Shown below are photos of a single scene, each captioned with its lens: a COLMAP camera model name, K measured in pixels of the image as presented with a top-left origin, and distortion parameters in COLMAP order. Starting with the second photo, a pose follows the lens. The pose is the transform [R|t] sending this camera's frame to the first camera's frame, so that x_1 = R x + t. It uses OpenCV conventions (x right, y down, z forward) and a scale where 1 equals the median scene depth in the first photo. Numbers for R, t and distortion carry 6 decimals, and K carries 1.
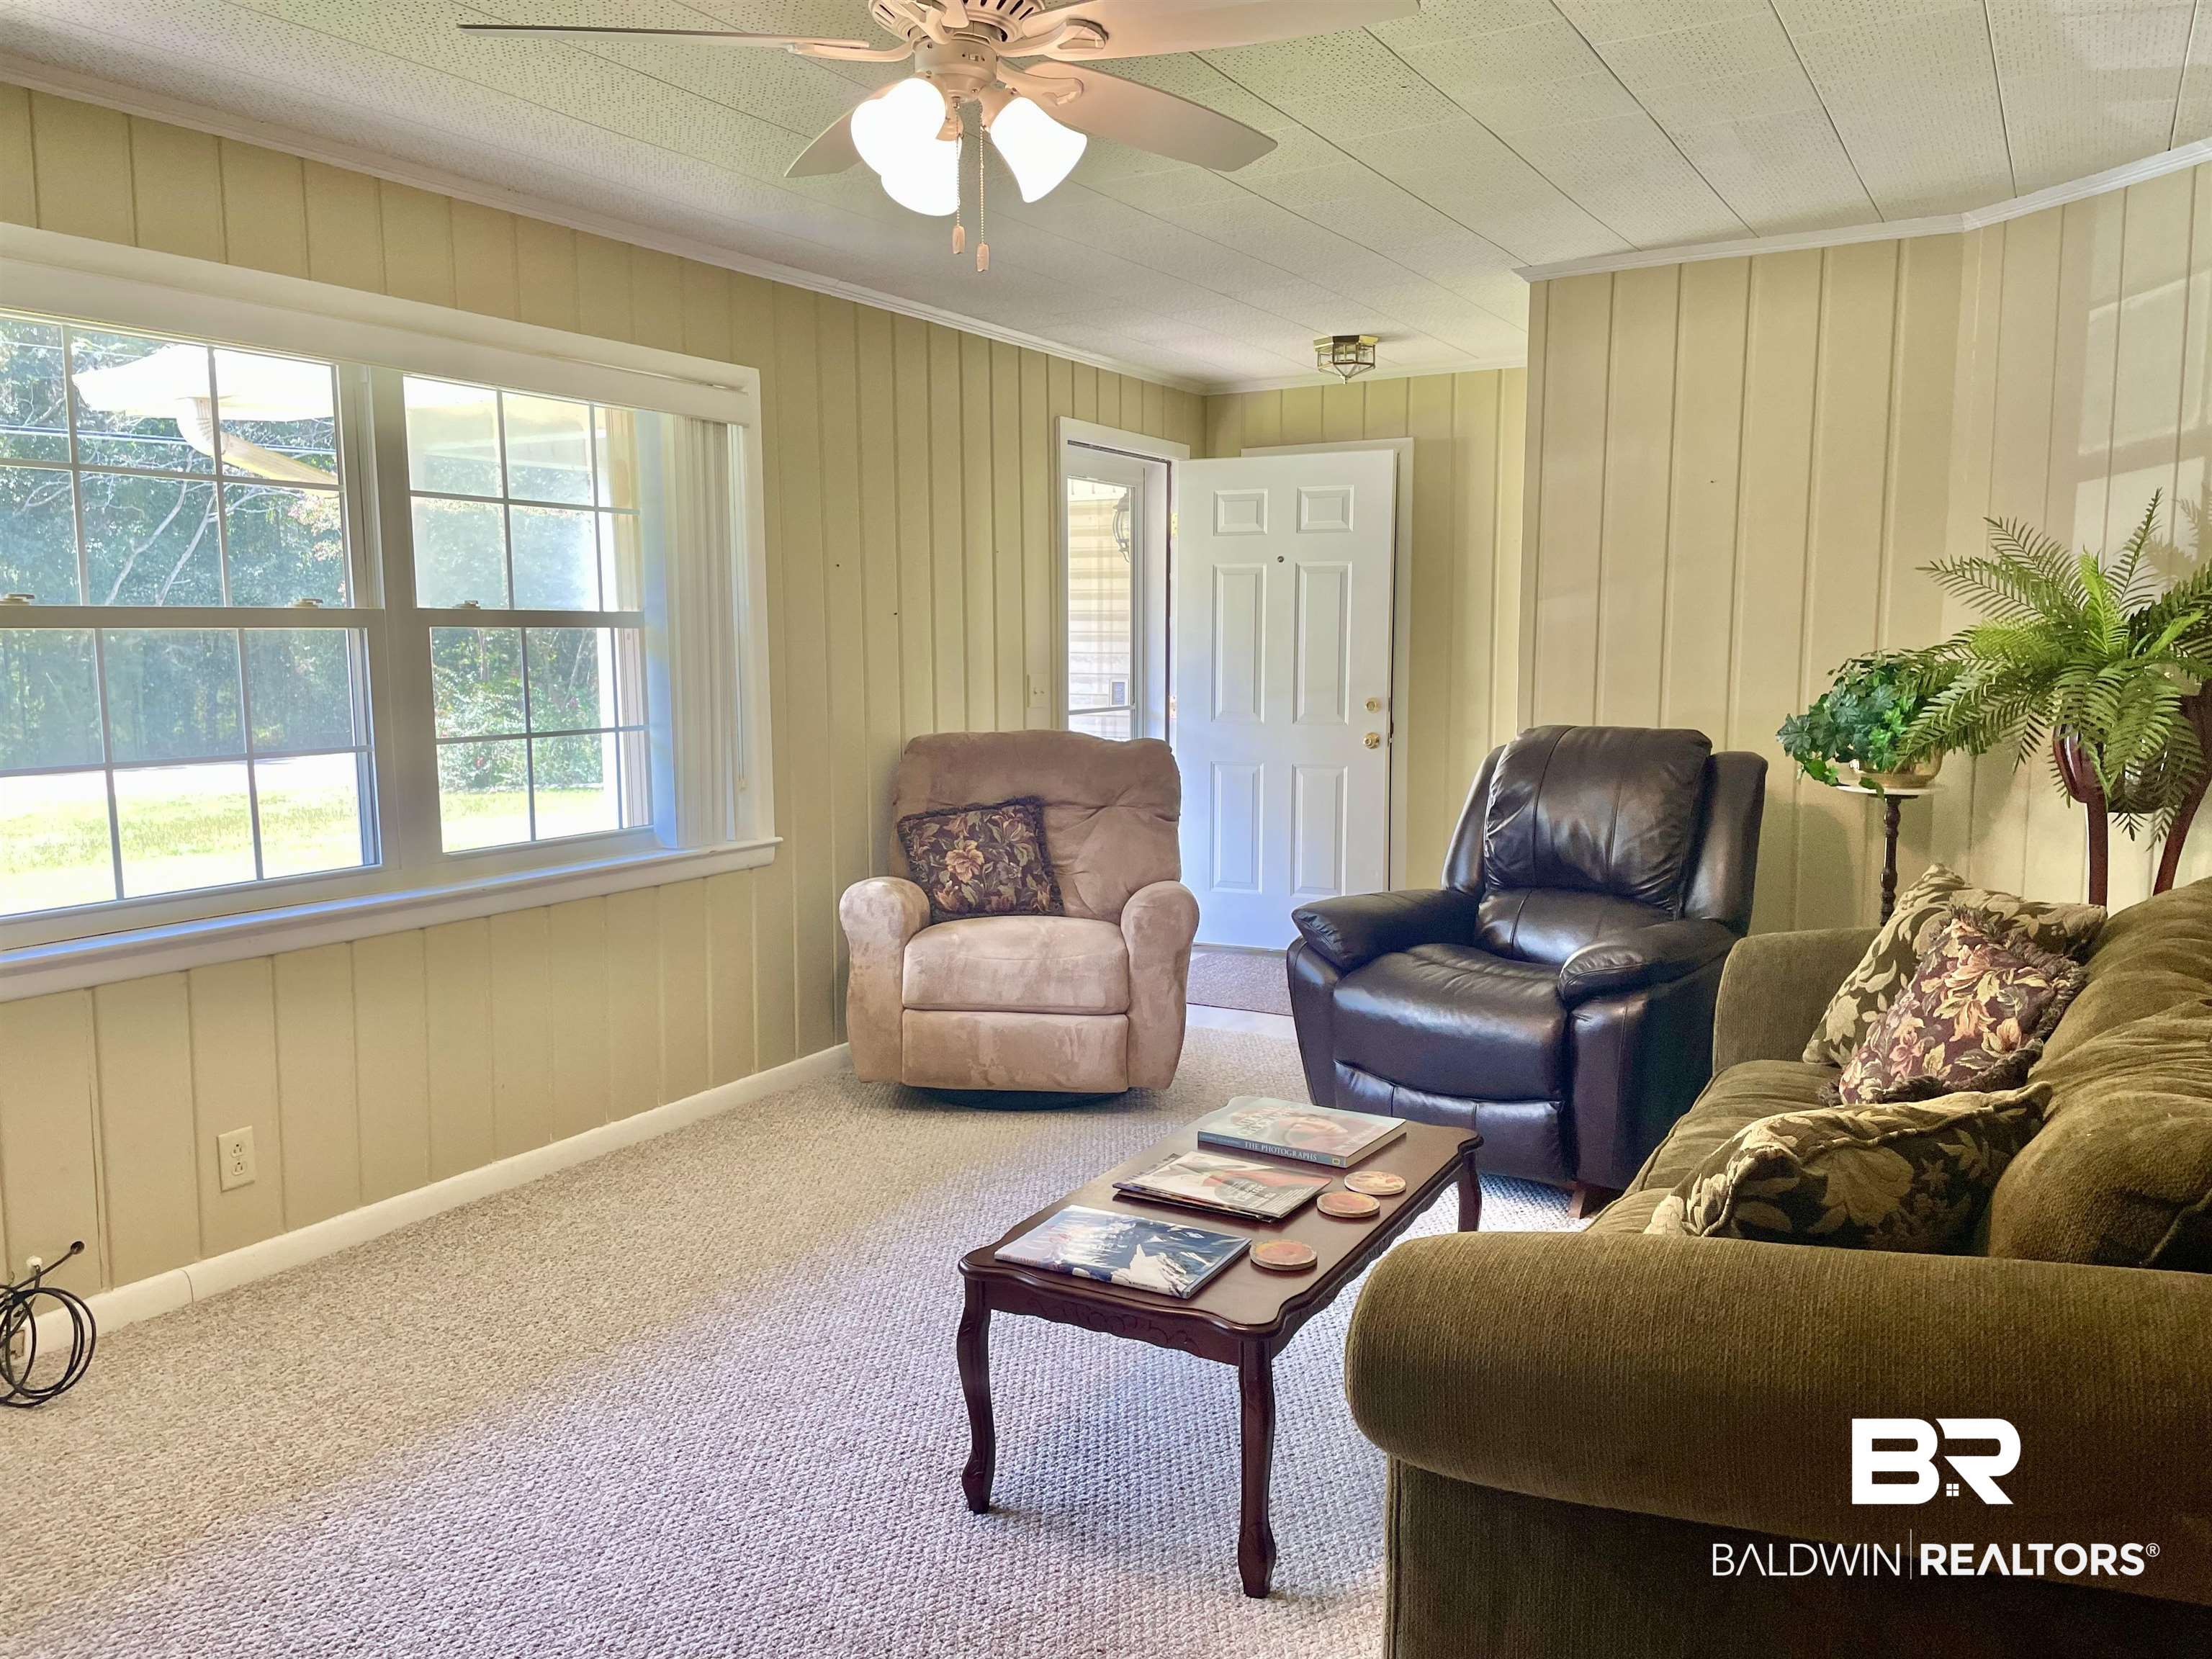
lens RADIAL K [[1649.1, 0, 1116.2], [0, 1649.1, 815.5], [0, 0, 1]] dist [0.067829, -0.090454]
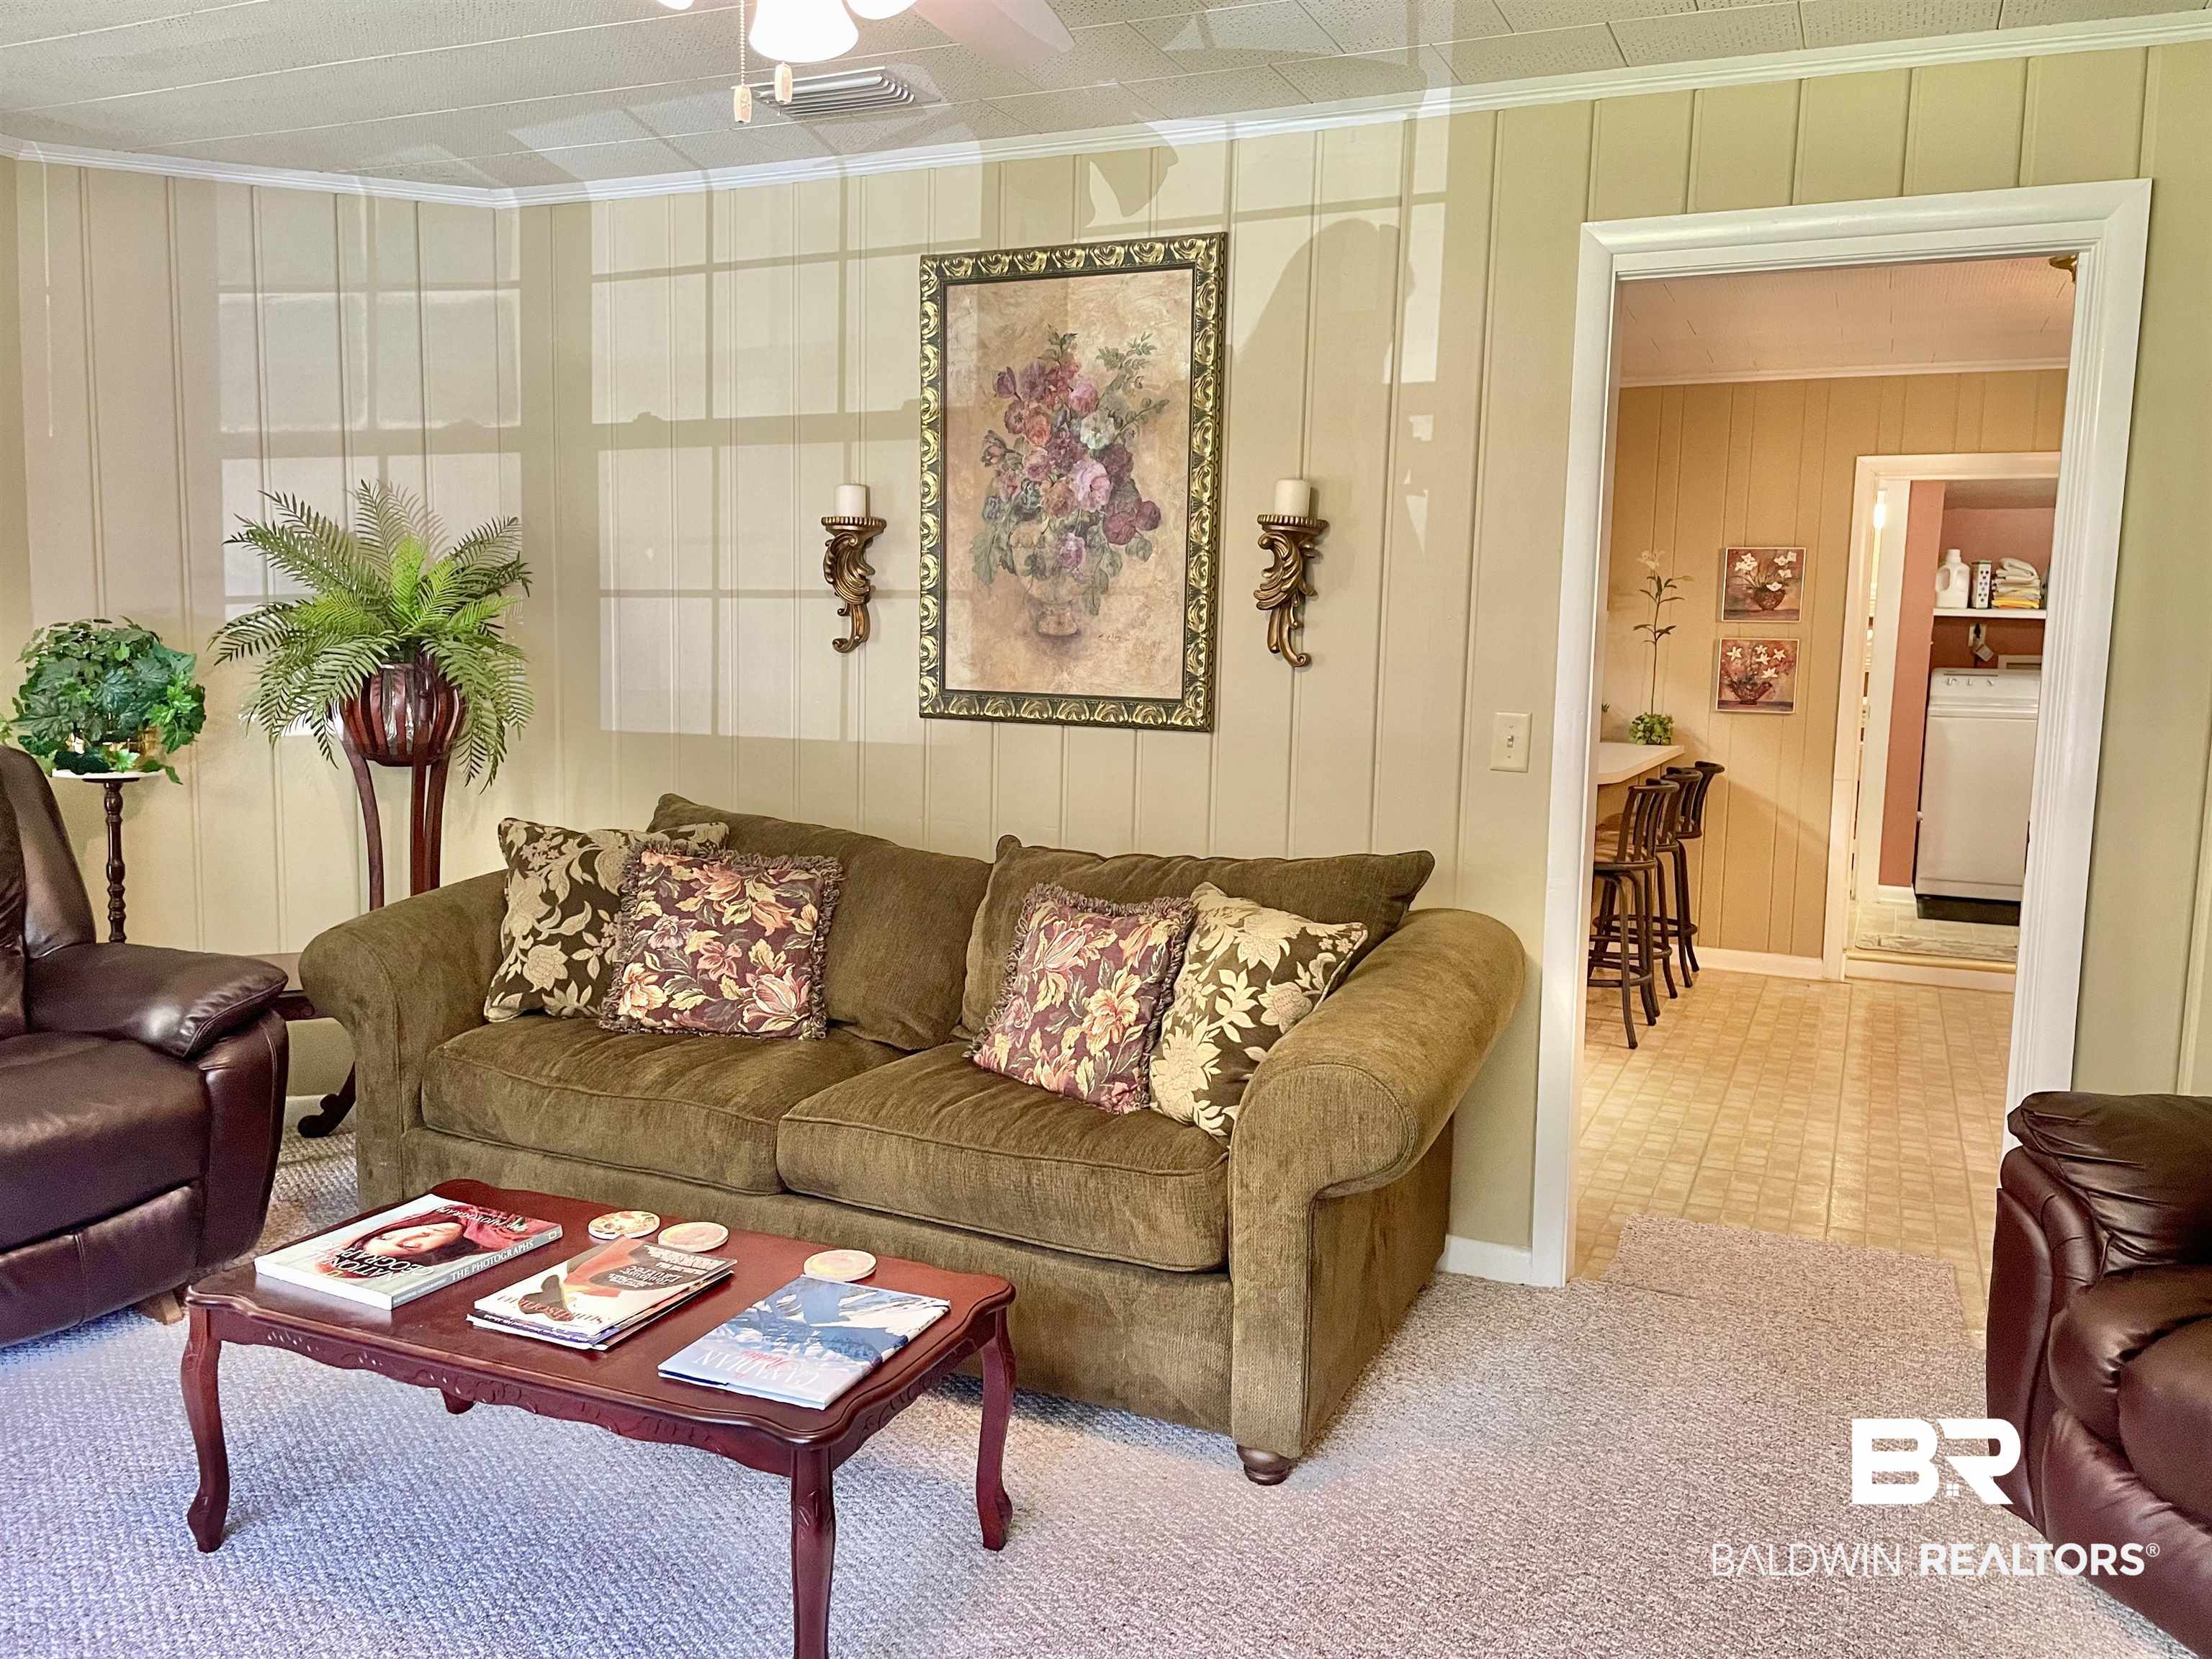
lens RADIAL K [[1649.1, 0, 1116.2], [0, 1649.1, 815.5], [0, 0, 1]] dist [0.067829, -0.090454]
pose [[-0.101659, -0.113065, 0.988373, -0.615408], [0.087146, 0.988689, 0.122065, -0.070087], [-0.990995, 0.098542, -0.090656, 0.665165]]
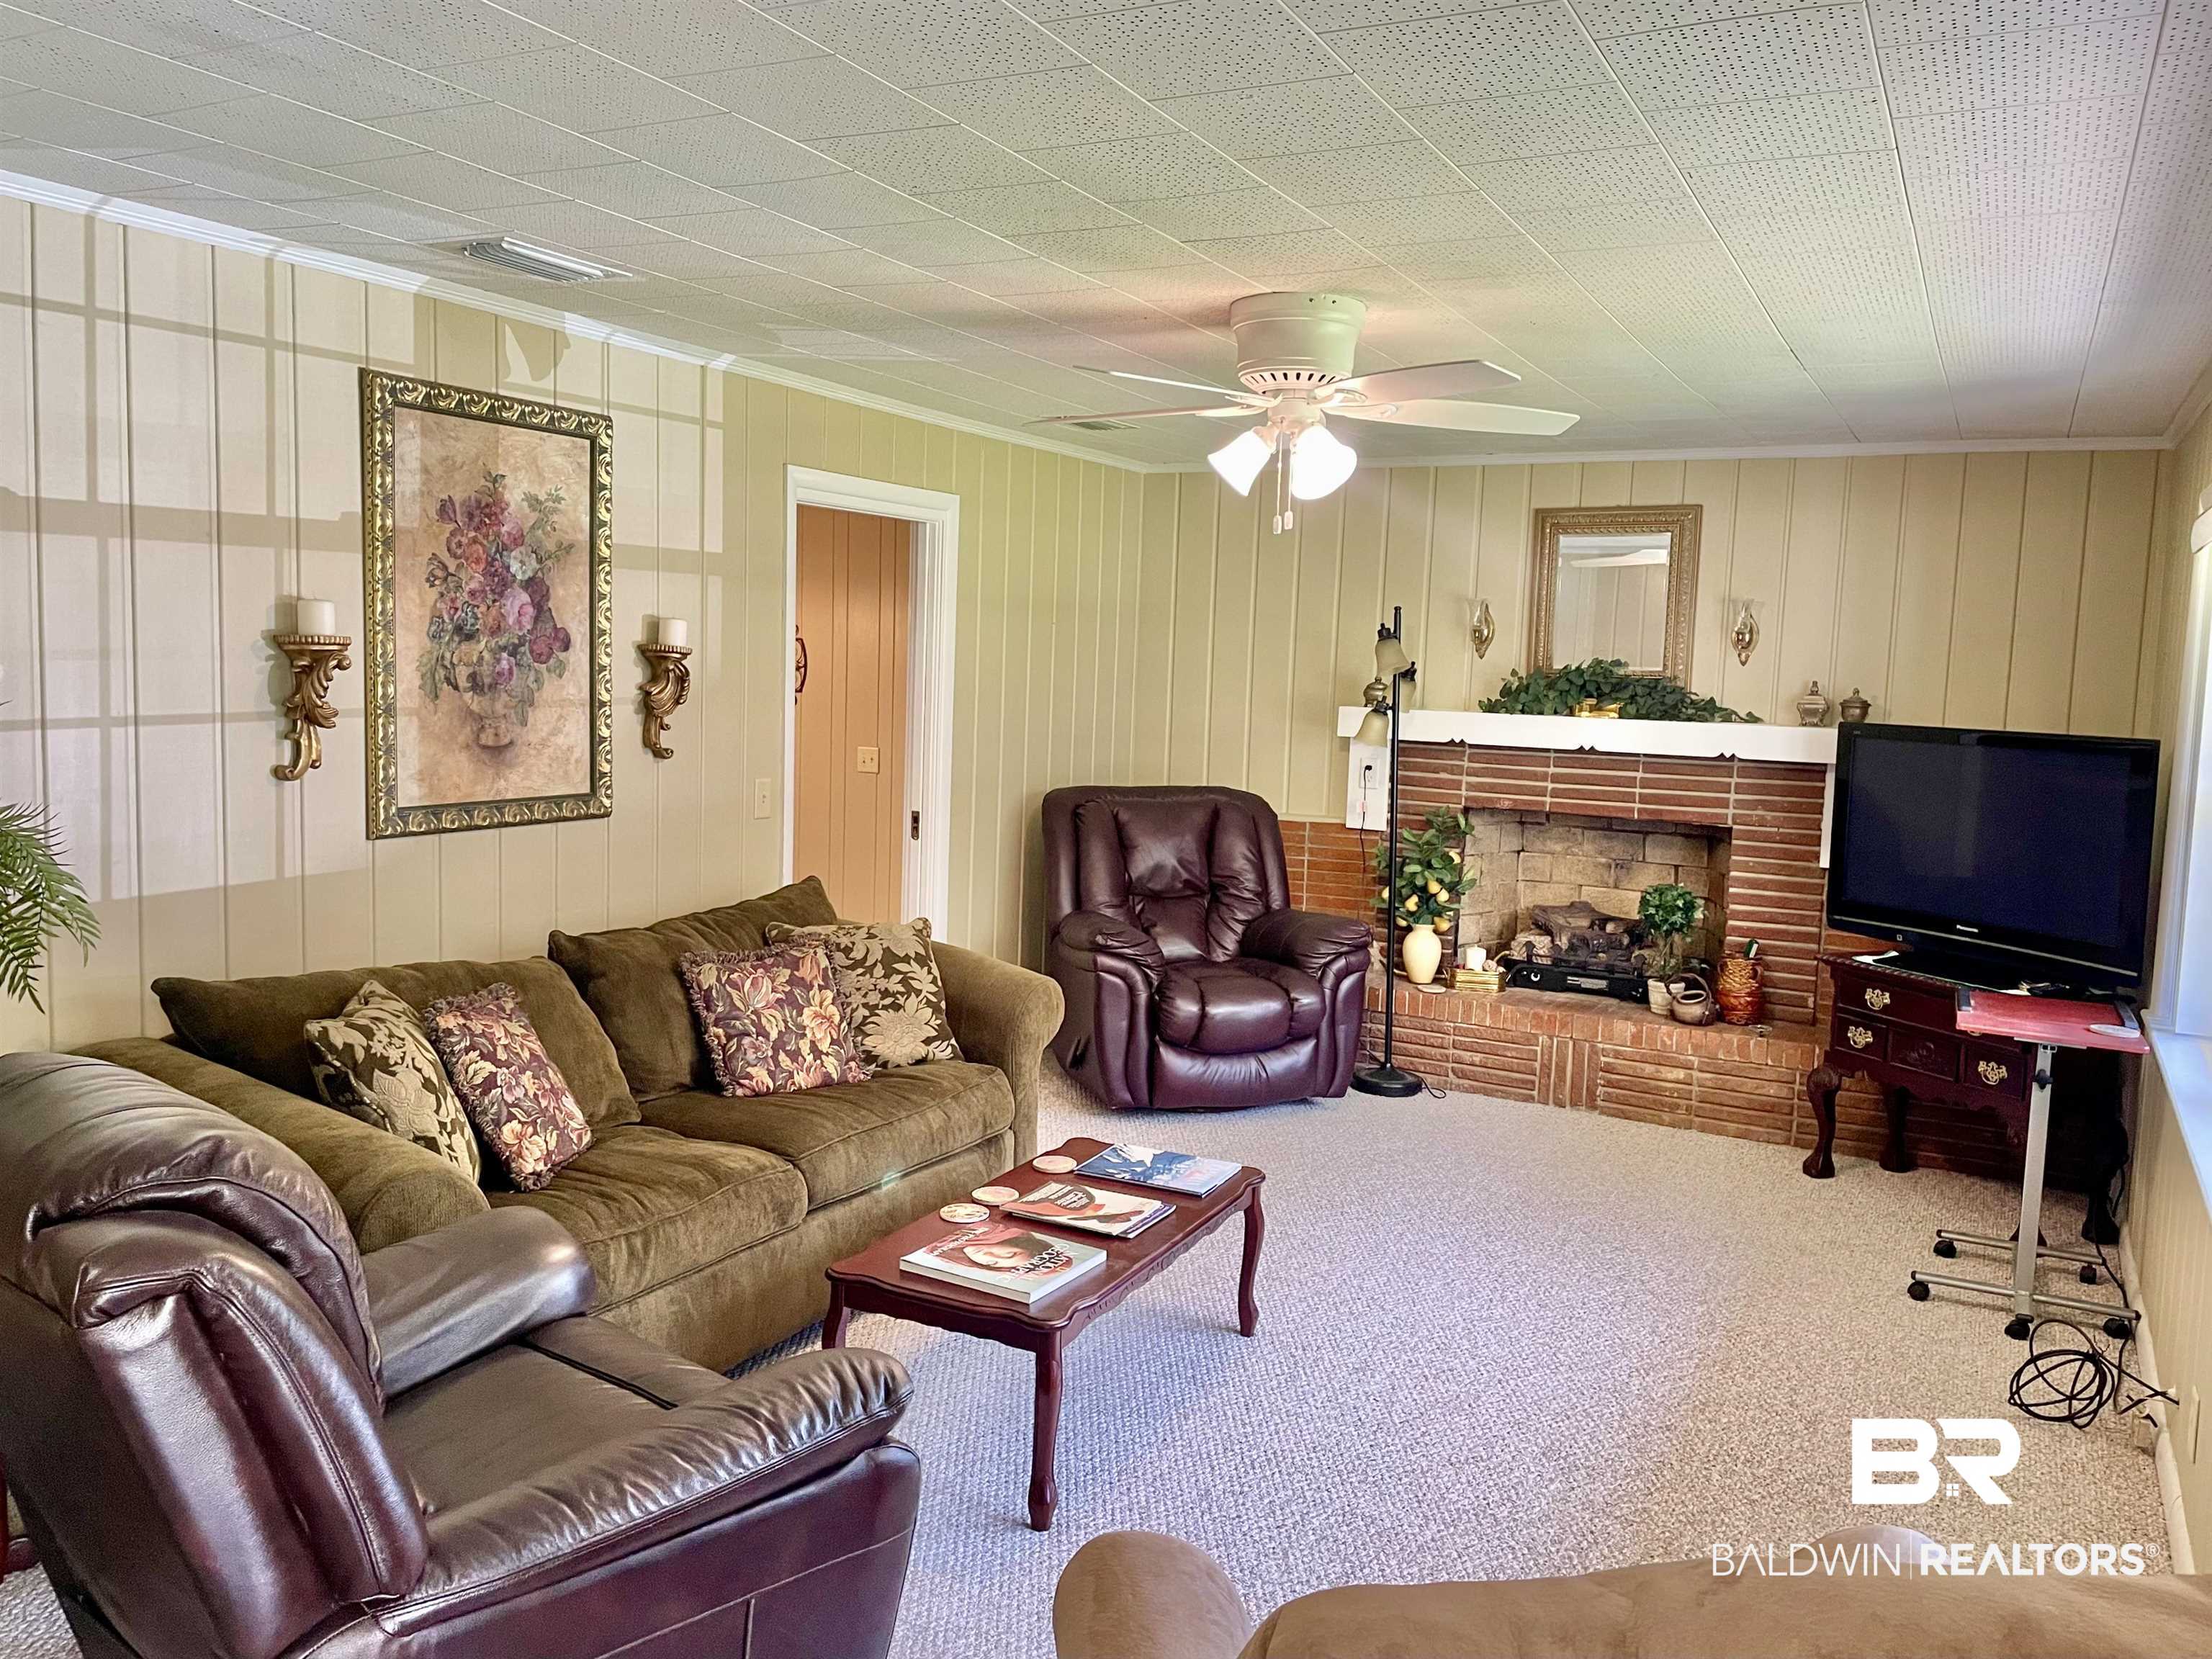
lens RADIAL K [[1709.8, 0, 1142.5], [0, 1709.8, 816.0], [0, 0, 1]] dist [0.059569, -0.081460]
pose [[-0.997945, -0.026869, -0.058173, 0.087178], [-0.038306, 0.977918, 0.205448, -0.280504], [0.051368, 0.207254, -0.976938, 1.833887]]
